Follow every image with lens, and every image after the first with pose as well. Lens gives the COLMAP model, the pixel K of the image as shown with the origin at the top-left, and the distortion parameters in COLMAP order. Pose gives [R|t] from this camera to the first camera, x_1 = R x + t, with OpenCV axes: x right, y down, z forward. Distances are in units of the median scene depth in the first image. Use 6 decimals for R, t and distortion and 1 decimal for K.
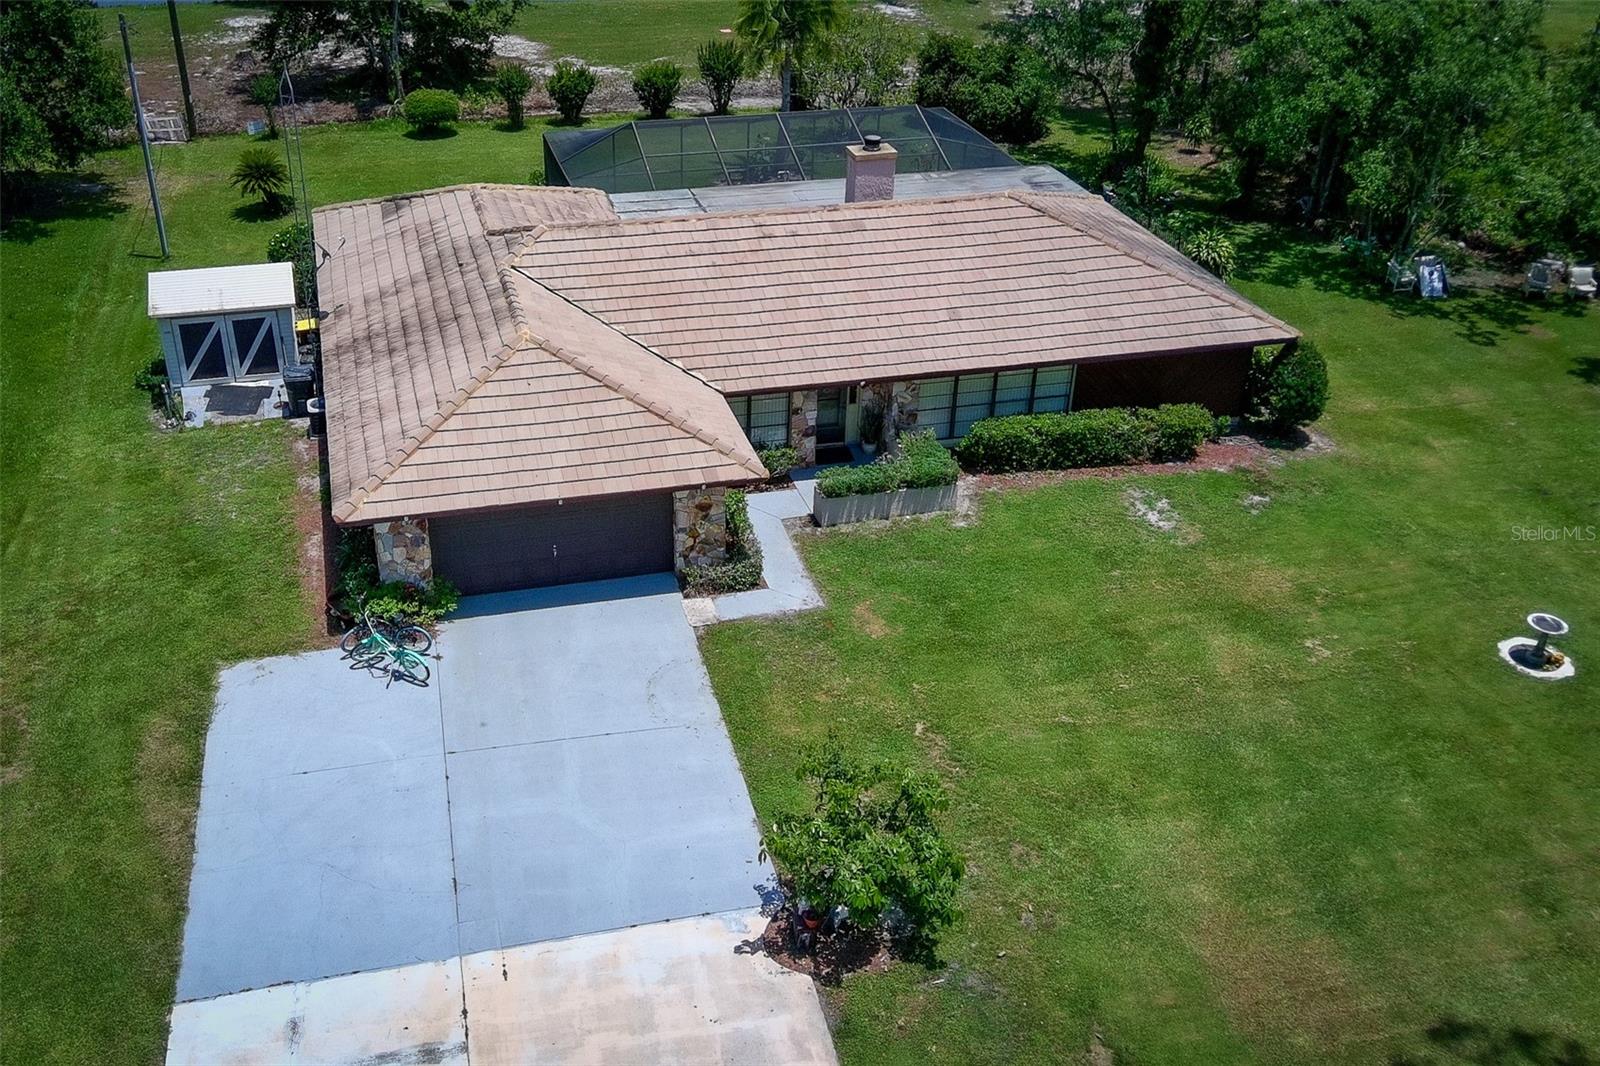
lens RADIAL K [[1558.1, 0, 703.2], [0, 1558.1, 532.4], [0, 0, 1]] dist [0.076634, -0.065891]
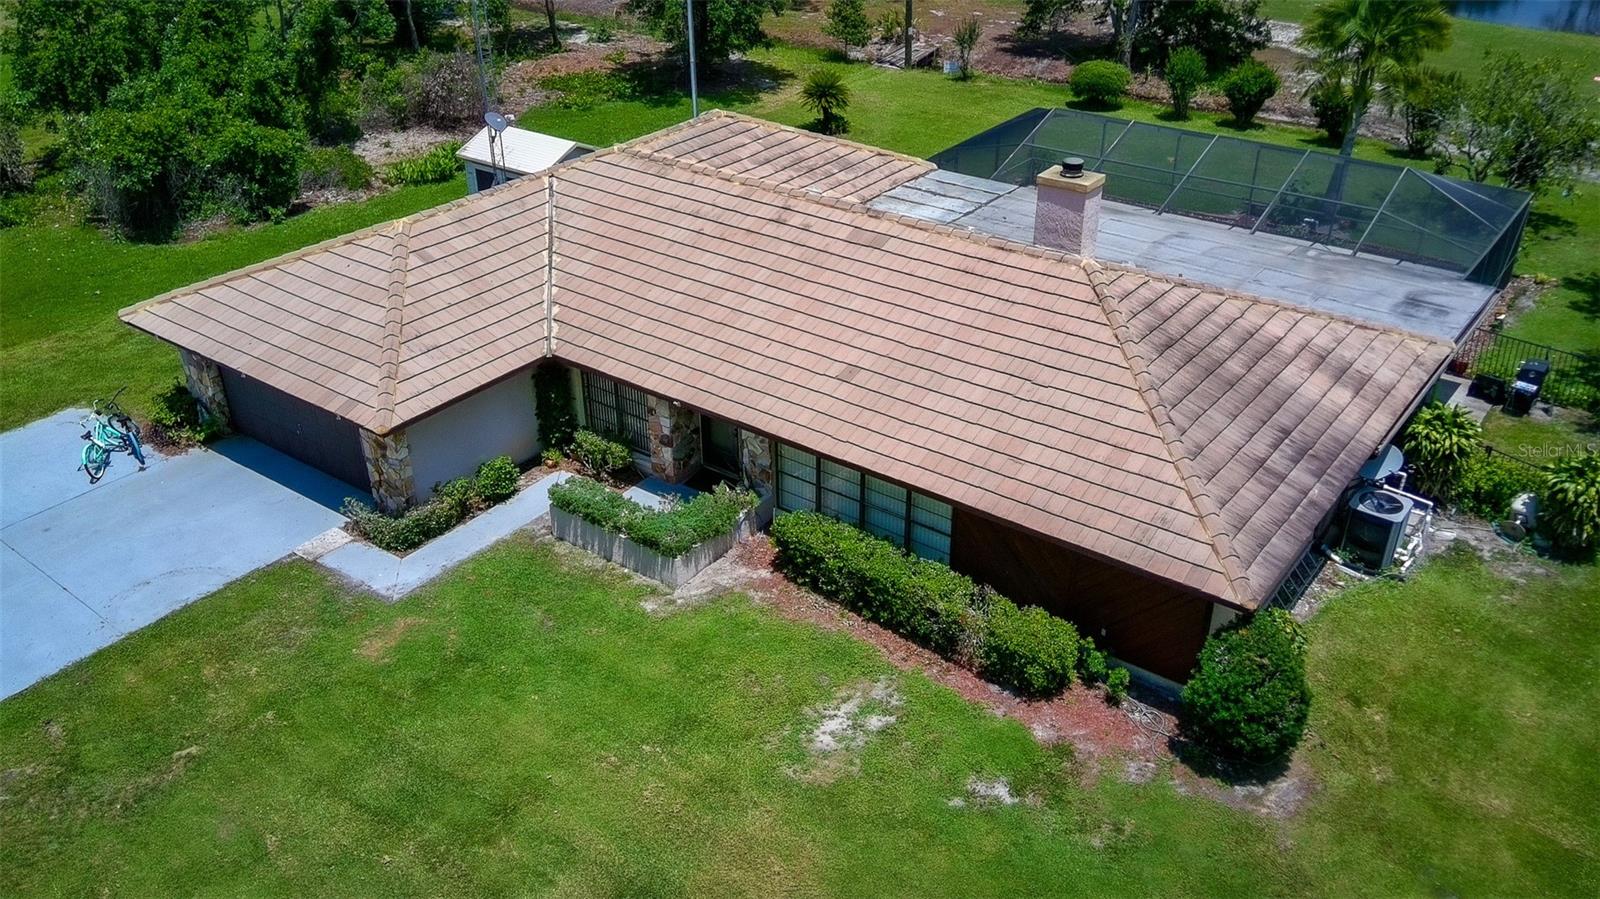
lens RADIAL K [[1313.9, 0, 800.0], [0, 1313.9, 449.5], [0, 0, 1]] dist [0.066610, -0.001035]
pose [[0.648827, 0.375198, -0.662005, 0.584410], [-0.375587, 0.914533, 0.150210, -0.192676], [0.661784, 0.151180, 0.734293, 0.512802]]
